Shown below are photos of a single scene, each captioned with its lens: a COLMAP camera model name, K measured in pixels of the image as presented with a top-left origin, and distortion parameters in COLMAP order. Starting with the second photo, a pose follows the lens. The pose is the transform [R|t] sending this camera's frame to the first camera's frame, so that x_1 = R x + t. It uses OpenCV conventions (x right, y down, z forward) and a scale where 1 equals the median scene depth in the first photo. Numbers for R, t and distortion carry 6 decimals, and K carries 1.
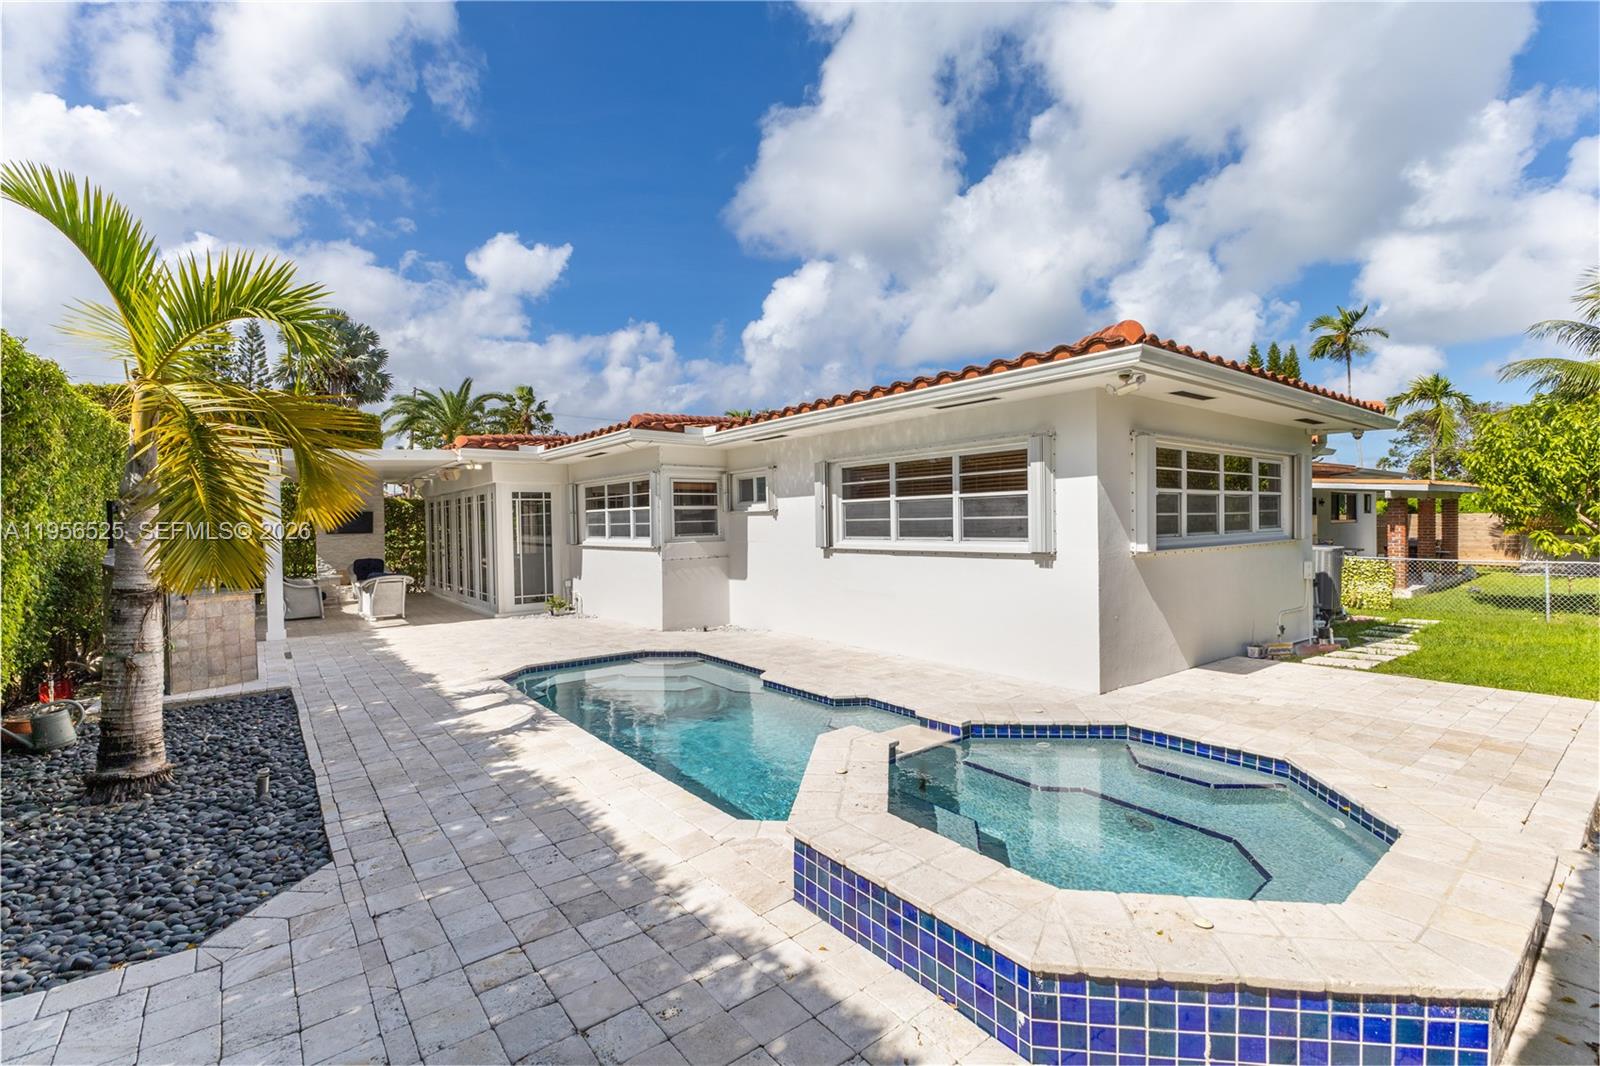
lens RADIAL K [[708.1, 0, 800.0], [0, 708.1, 533.0], [0, 0, 1]] dist [-0.001074, -0.000222]
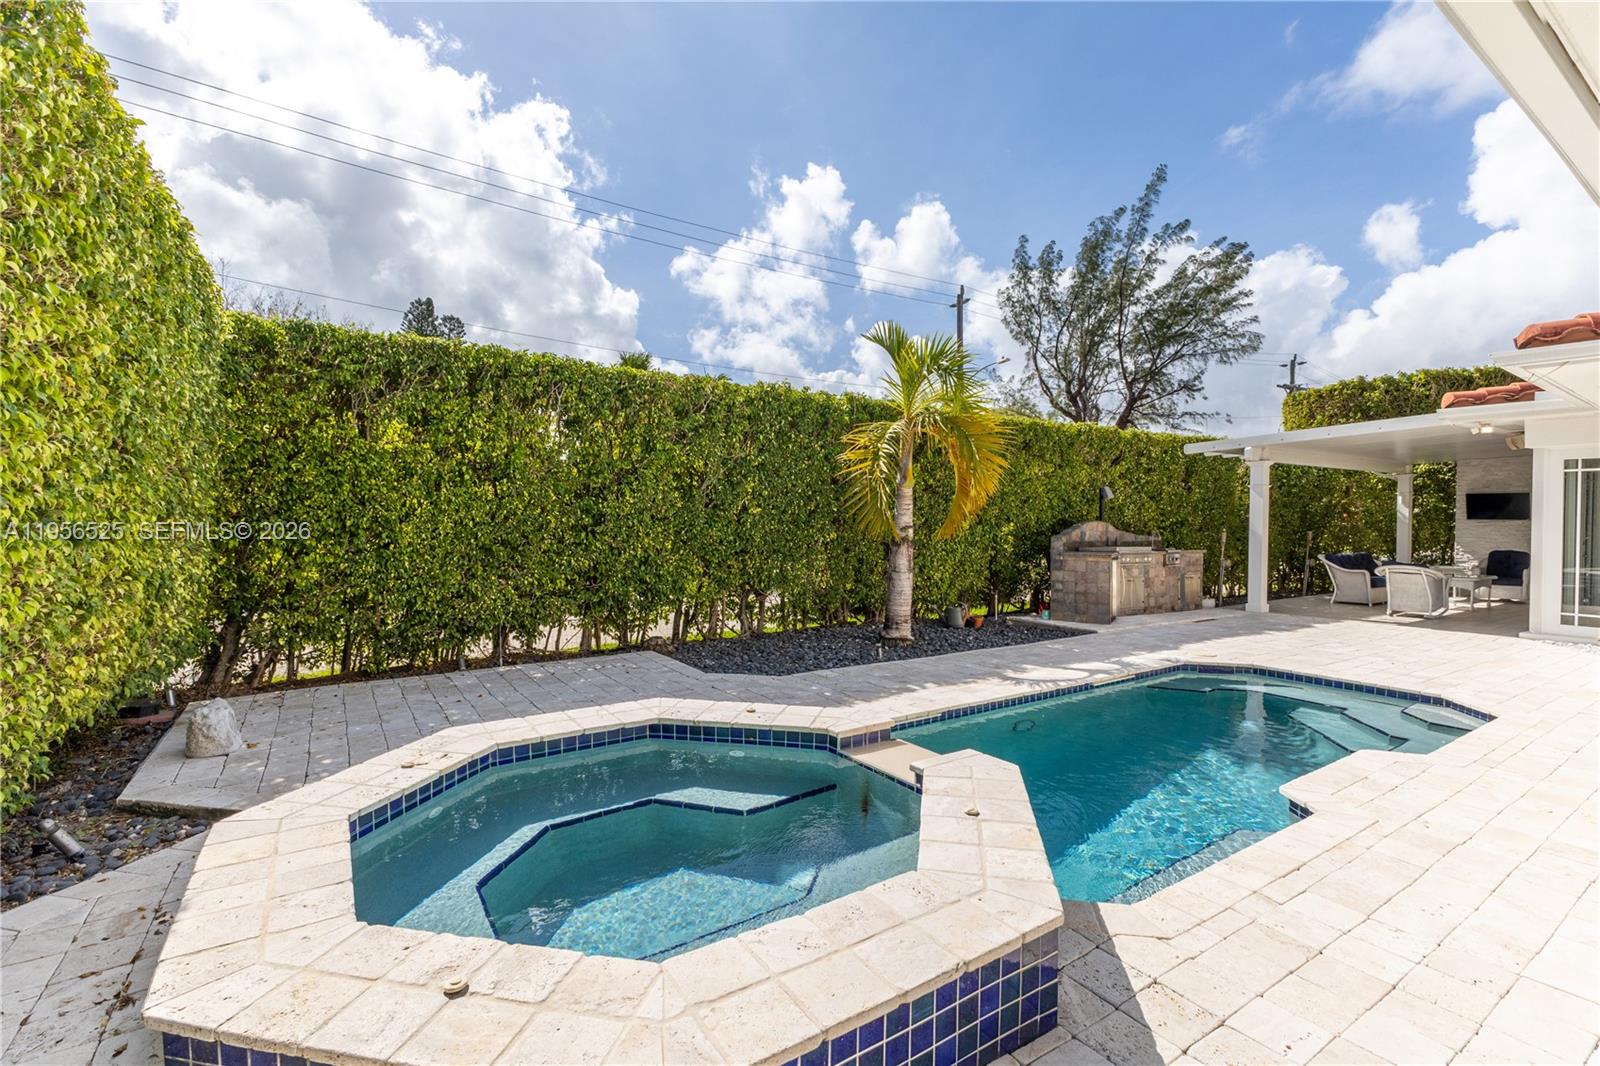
lens RADIAL K [[708.1, 0, 800.0], [0, 708.1, 533.0], [0, 0, 1]] dist [-0.001074, -0.000222]
pose [[-0.079346, 0.038299, -0.996111, 0.535284], [-0.020115, 0.998997, 0.040013, 0.000624], [0.996644, 0.023212, -0.078496, 0.521075]]
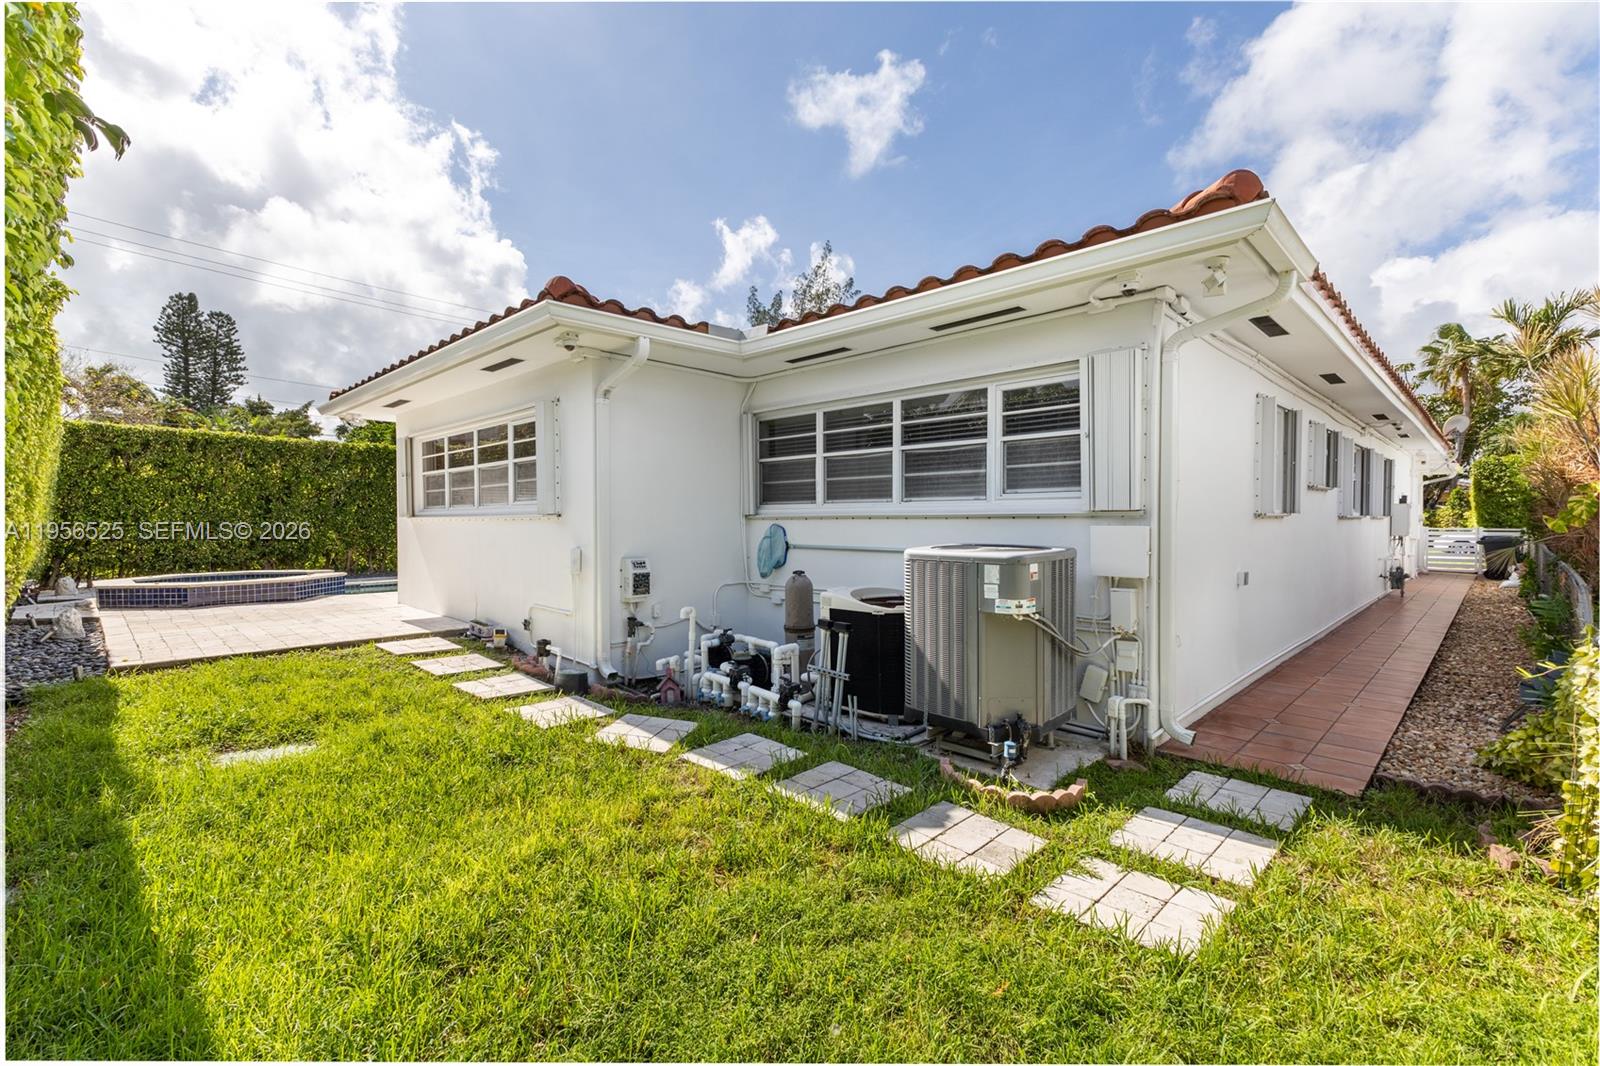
lens RADIAL K [[703.8, 0, 800.0], [0, 703.8, 533.0], [0, 0, 1]] dist [0.013741, -0.000102]
pose [[0.136821, 0.037292, -0.989894, 1.585363], [-0.017215, 0.999230, 0.035265, -0.008025], [0.990446, 0.012216, 0.137358, 1.251573]]
